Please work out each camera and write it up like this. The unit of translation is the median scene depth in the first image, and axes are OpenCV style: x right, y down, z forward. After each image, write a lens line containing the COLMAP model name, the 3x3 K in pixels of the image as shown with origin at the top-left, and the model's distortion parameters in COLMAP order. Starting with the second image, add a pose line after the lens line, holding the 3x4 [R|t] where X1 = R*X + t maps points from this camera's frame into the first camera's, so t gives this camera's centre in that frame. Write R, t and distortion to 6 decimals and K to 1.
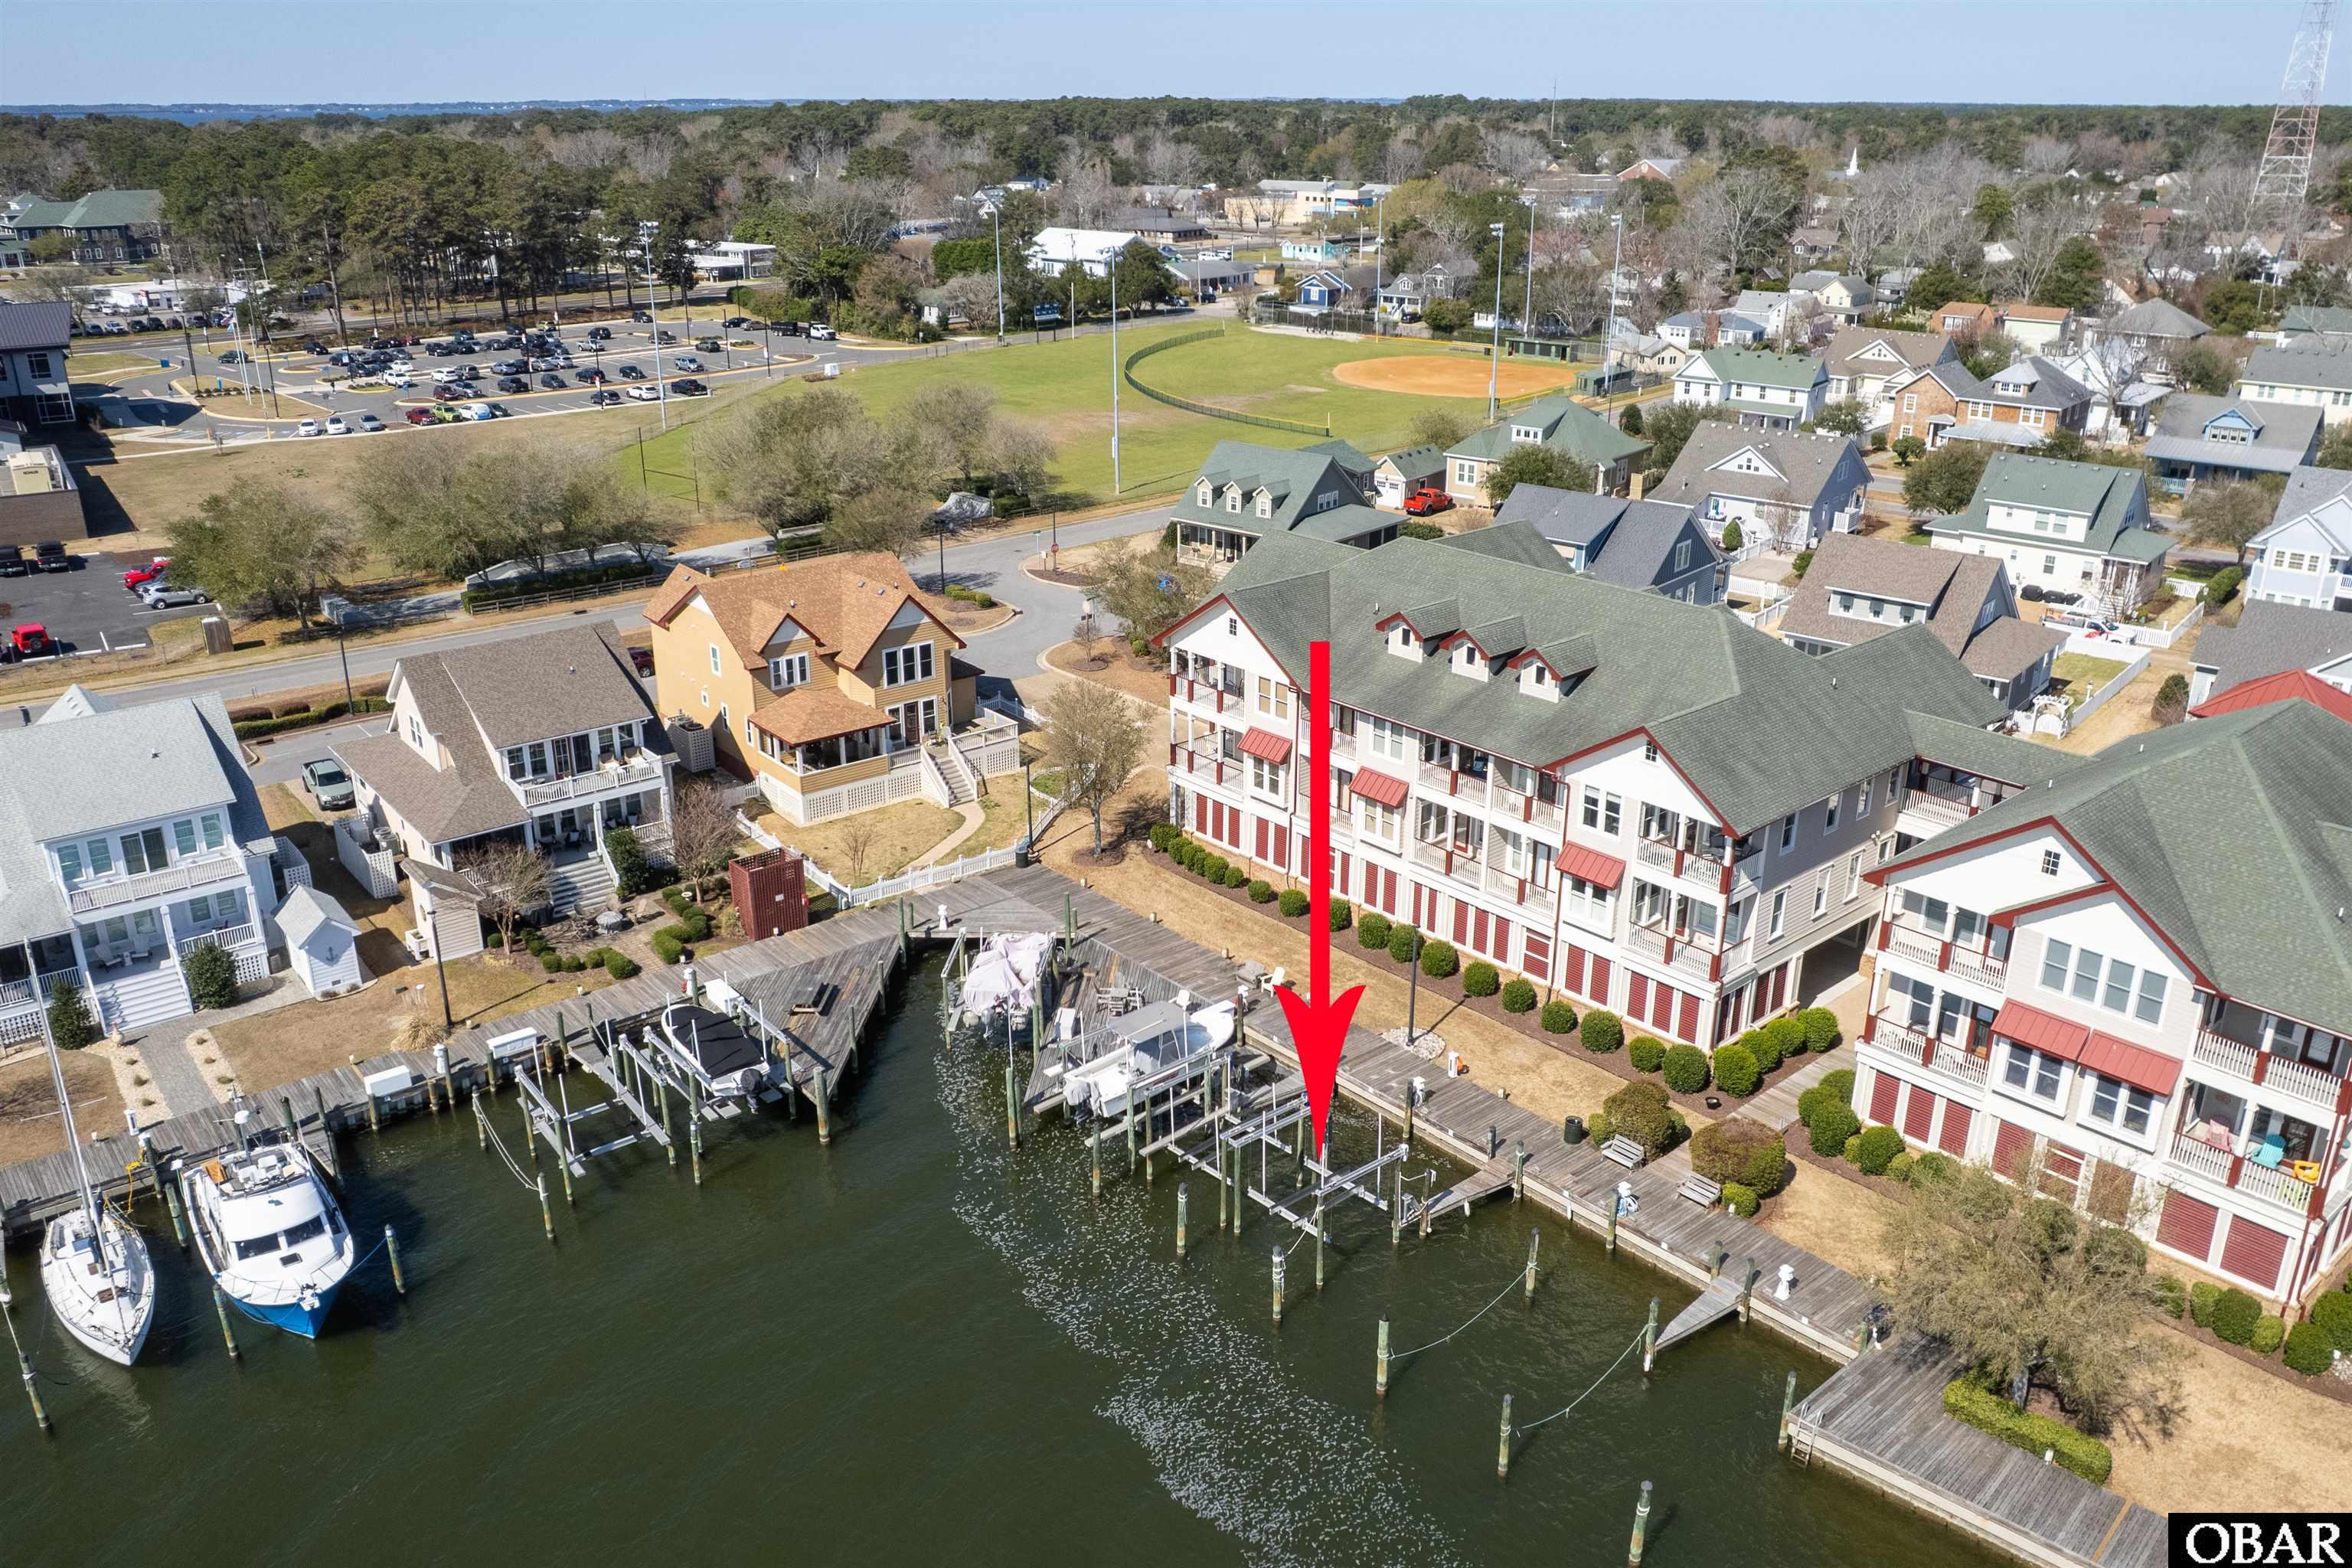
lens RADIAL K [[1821.0, 0, 1166.0], [0, 1821.0, 794.7], [0, 0, 1]] dist [-0.068688, 0.046170]
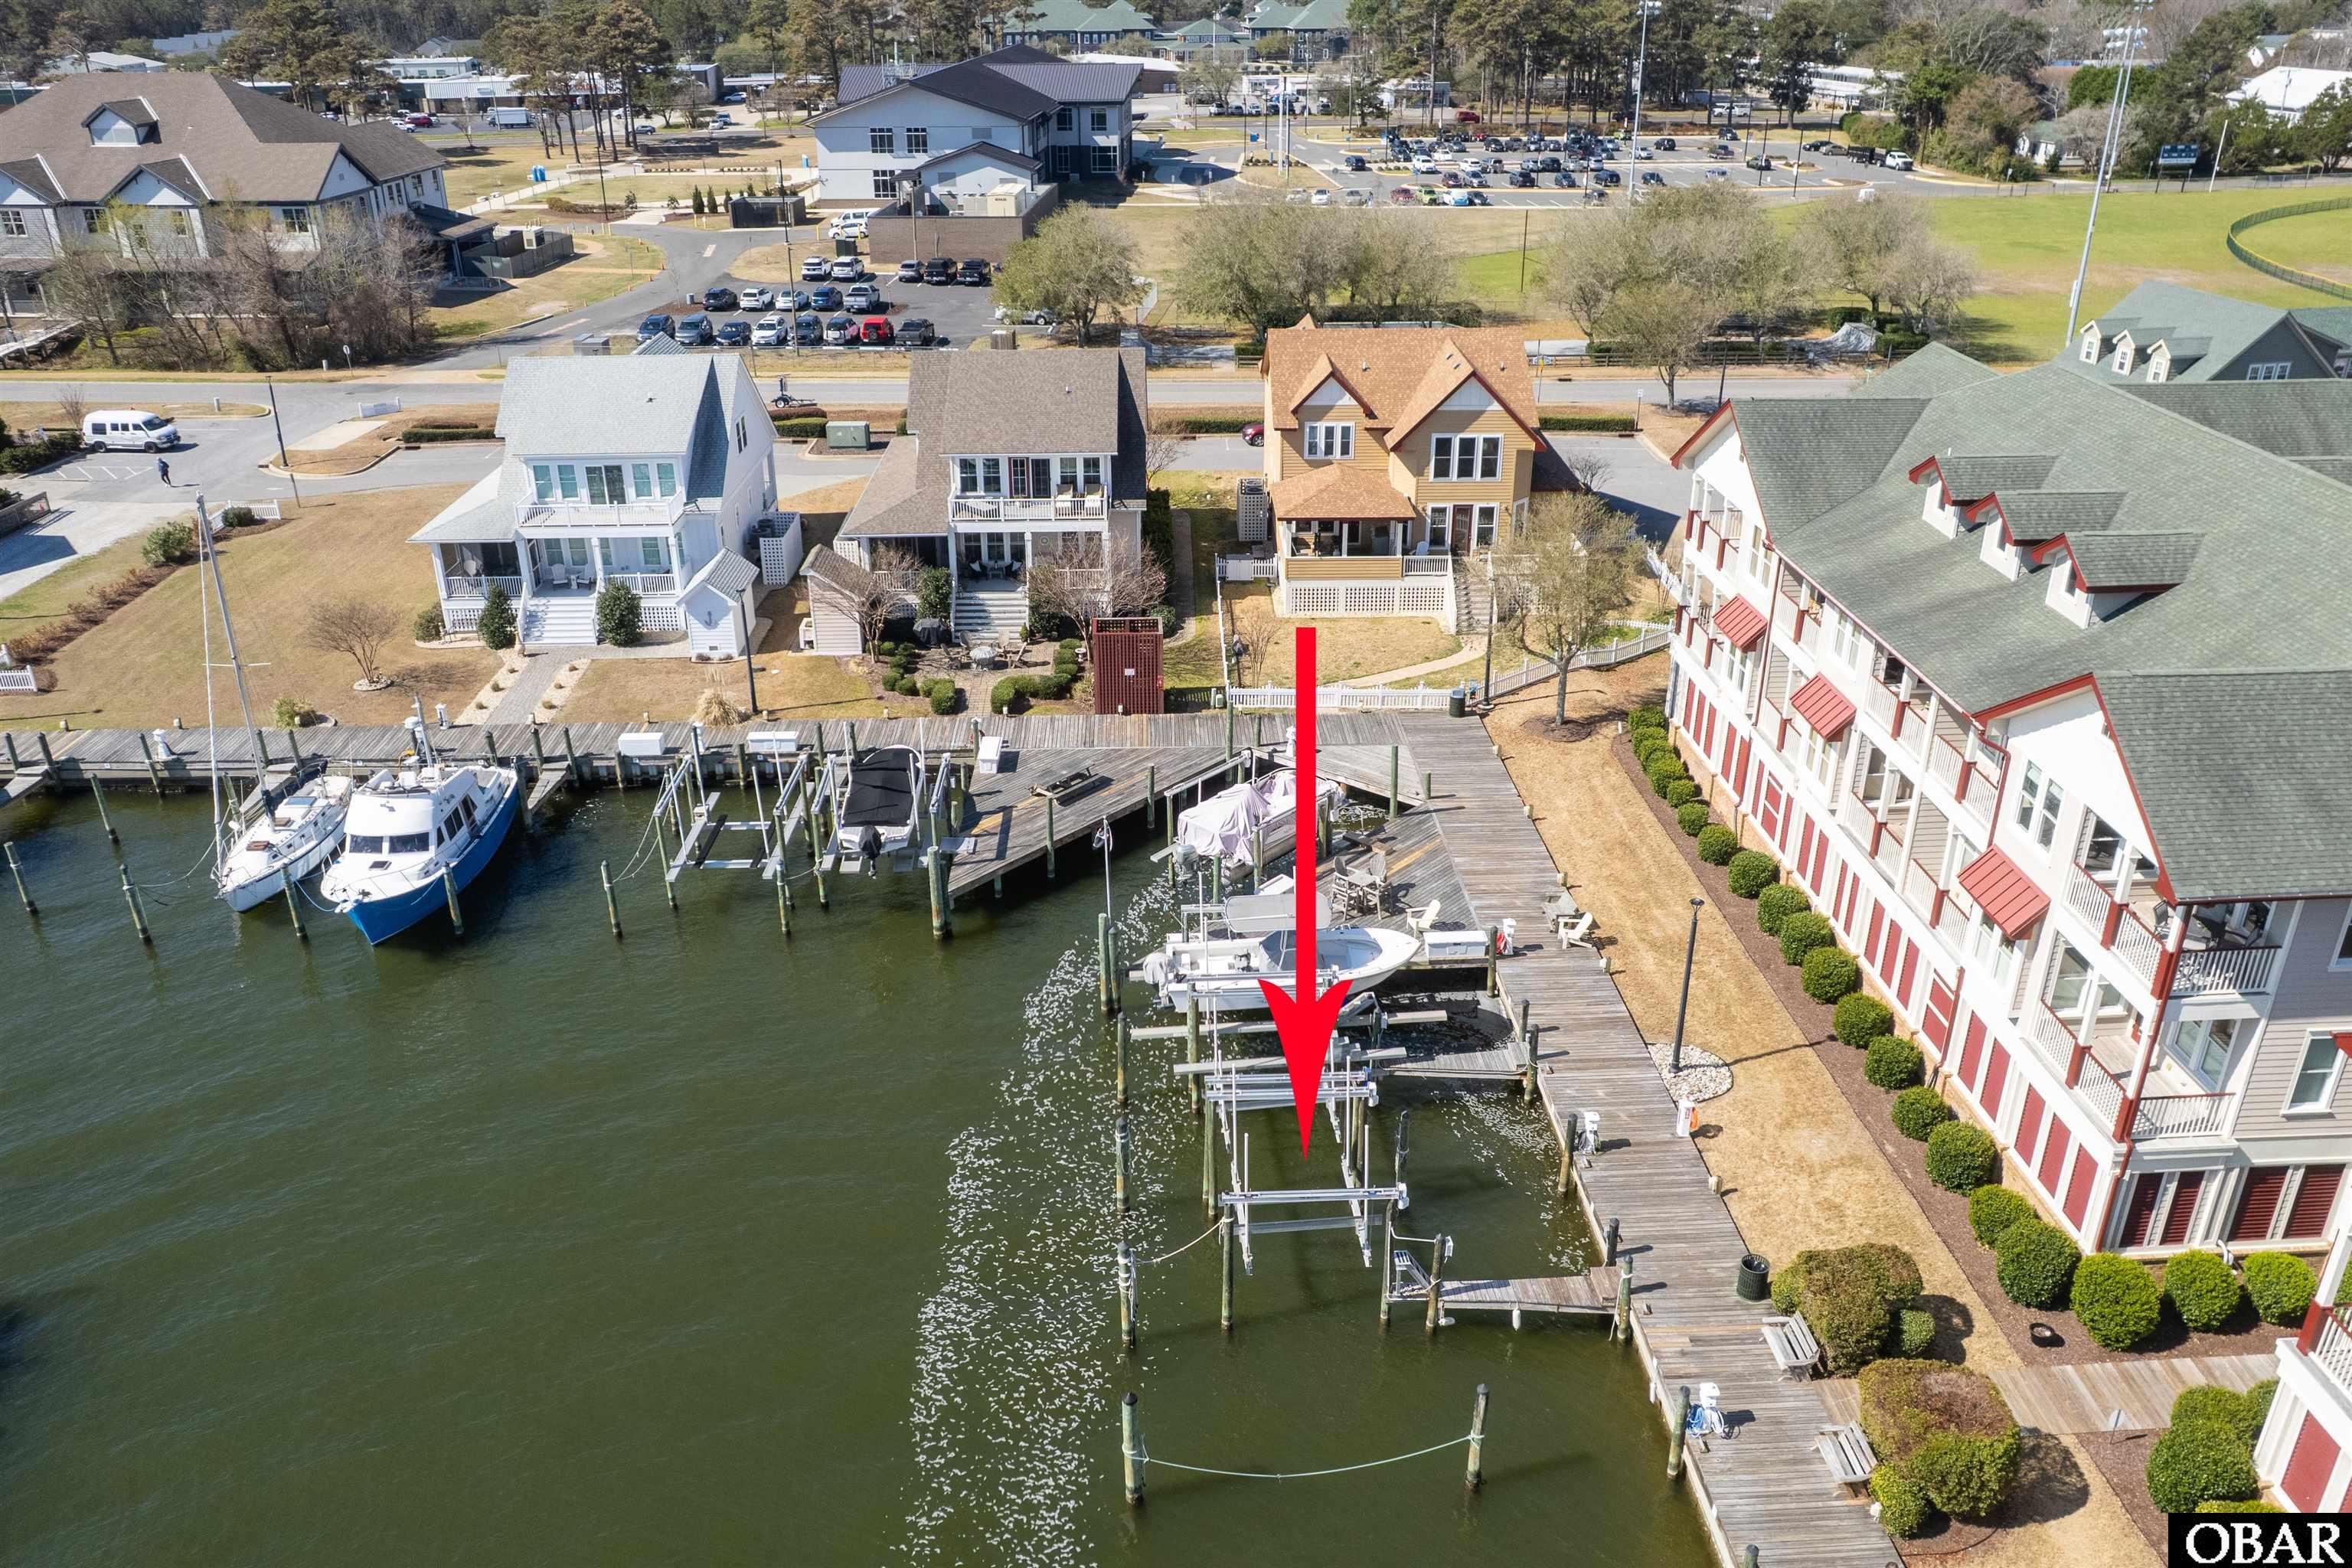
lens RADIAL K [[1786.2, 0, 1165.8], [0, 1786.2, 783.6], [0, 0, 1]] dist [-0.072908, 0.049144]
pose [[0.789559, 0.258025, -0.556794, 0.294500], [-0.215966, 0.966100, 0.141453, -0.016329], [0.574417, 0.008563, 0.818518, 0.319849]]
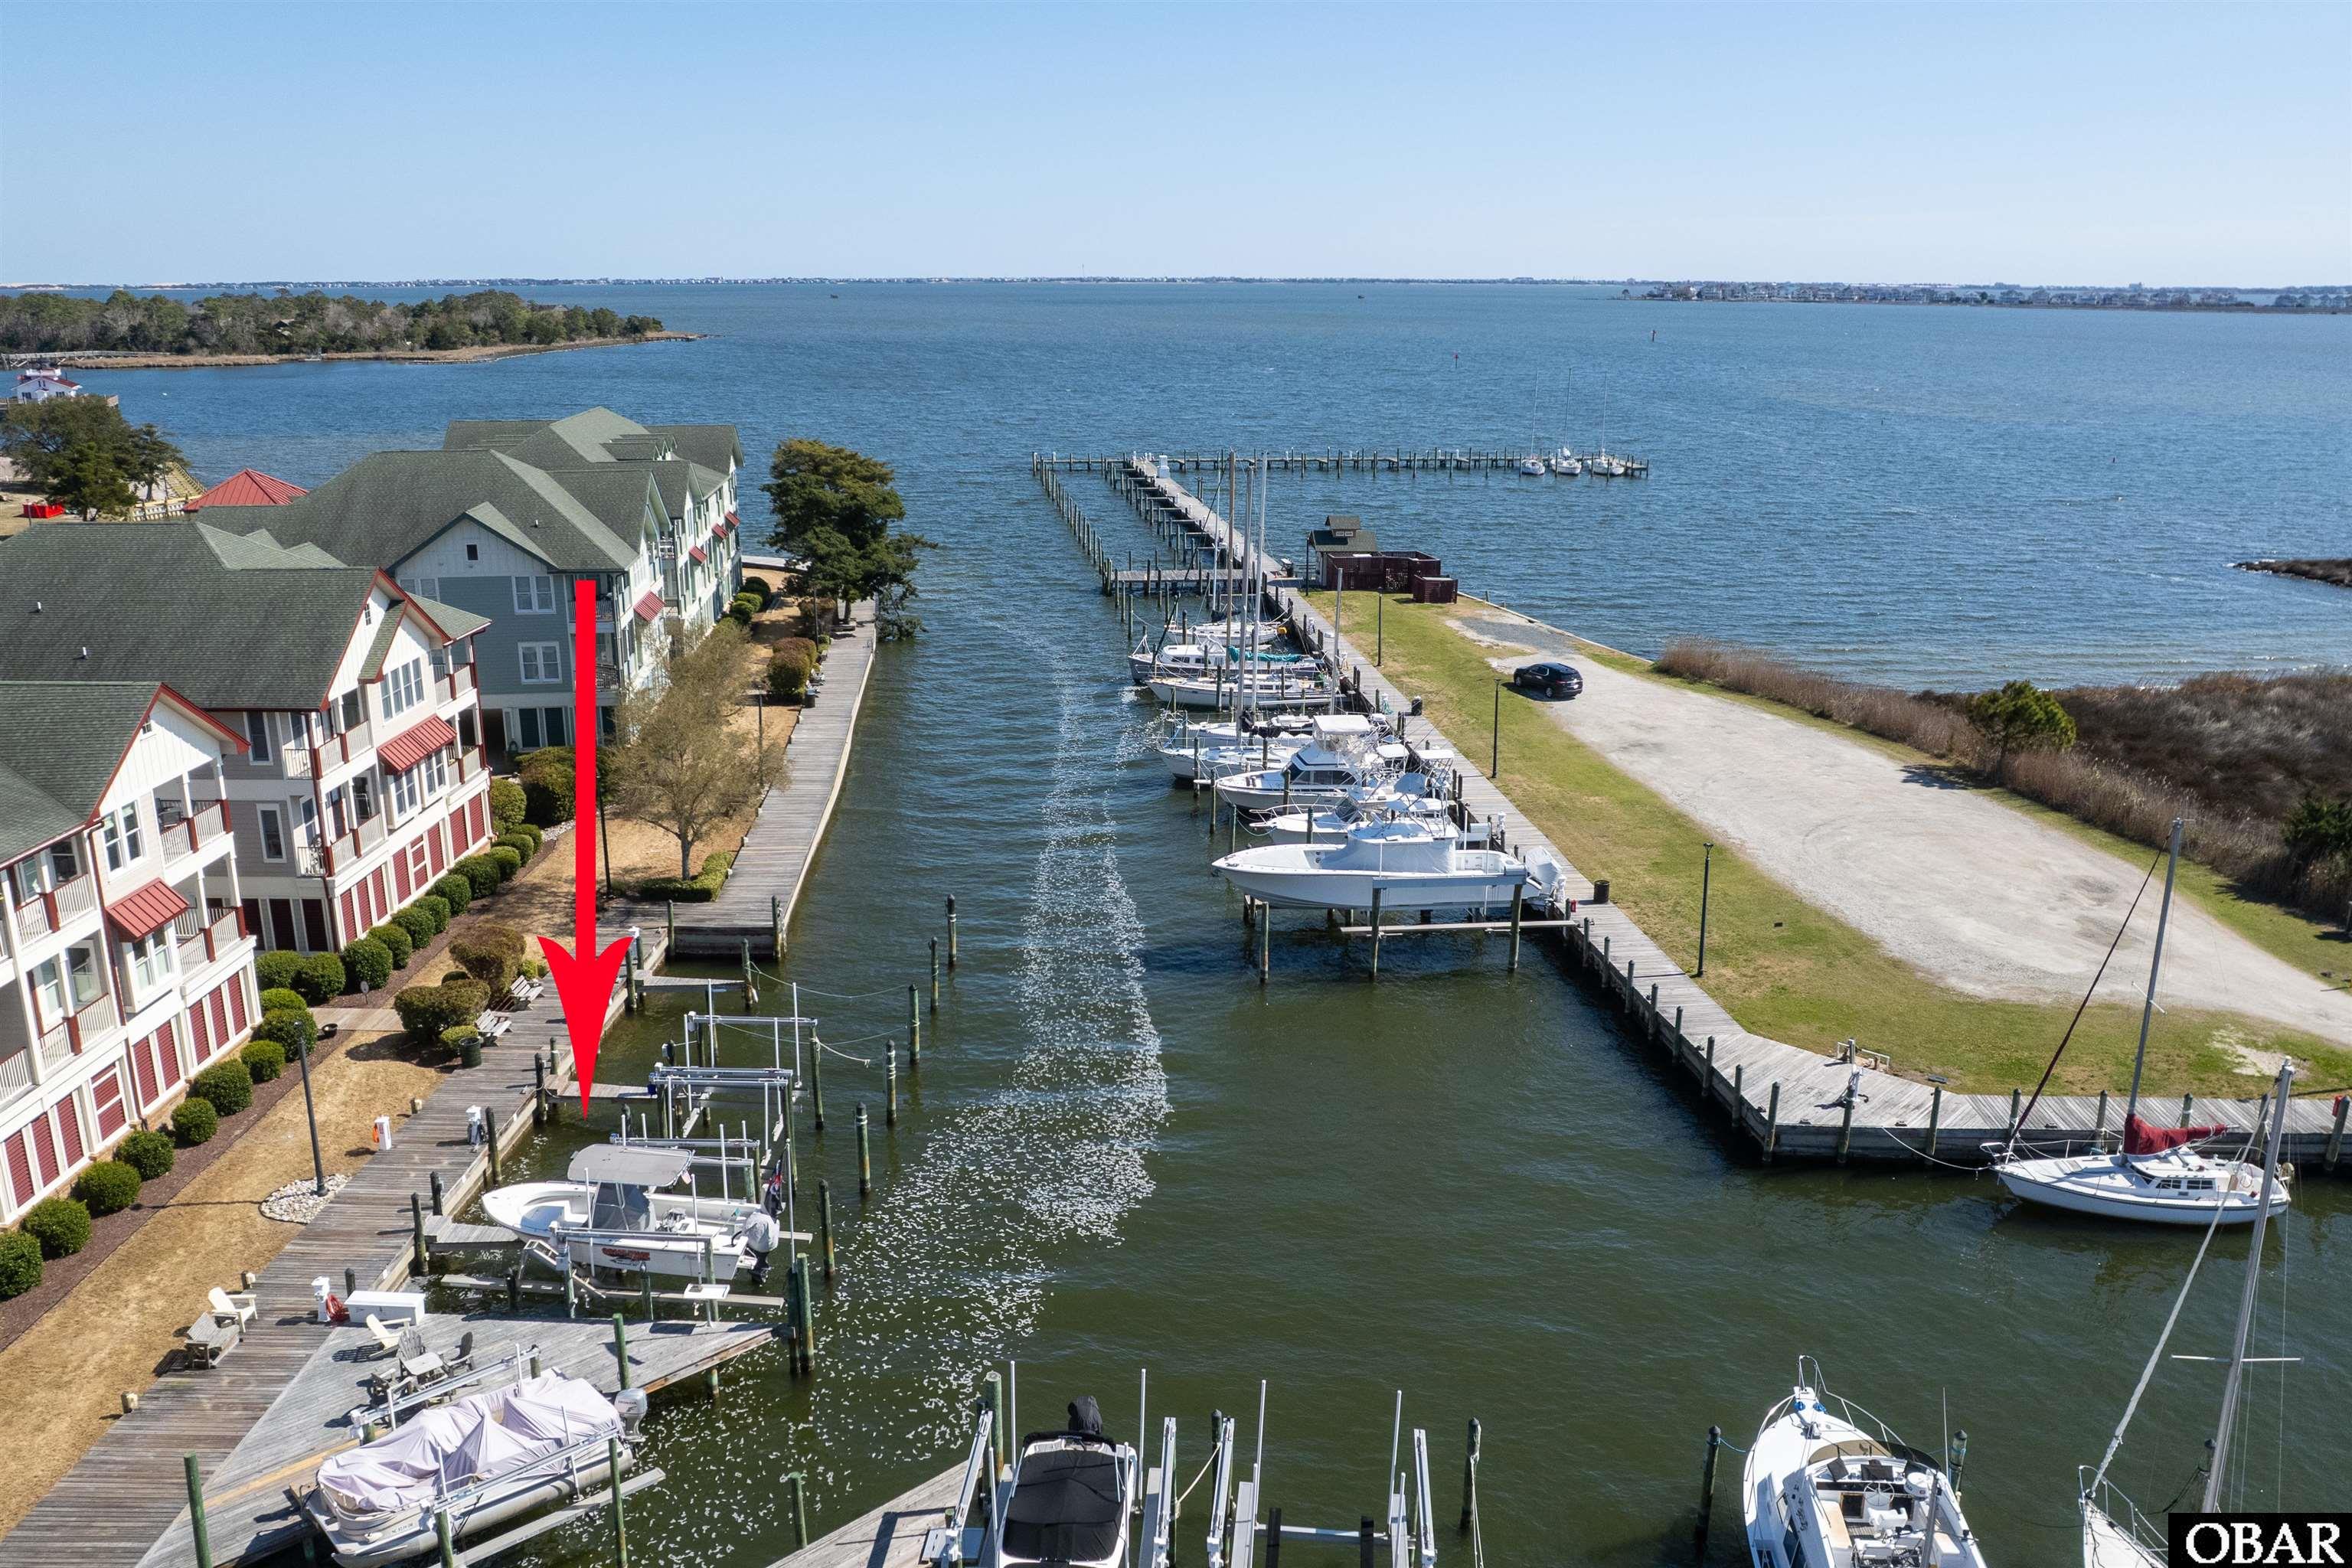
lens RADIAL K [[1821.0, 0, 1166.0], [0, 1821.0, 794.7], [0, 0, 1]] dist [-0.068688, 0.046170]
pose [[-0.740791, -0.187370, 0.645074, -0.487138], [0.241532, 0.821788, 0.516069, -0.249371], [-0.626810, 0.538105, -0.563517, 1.003692]]
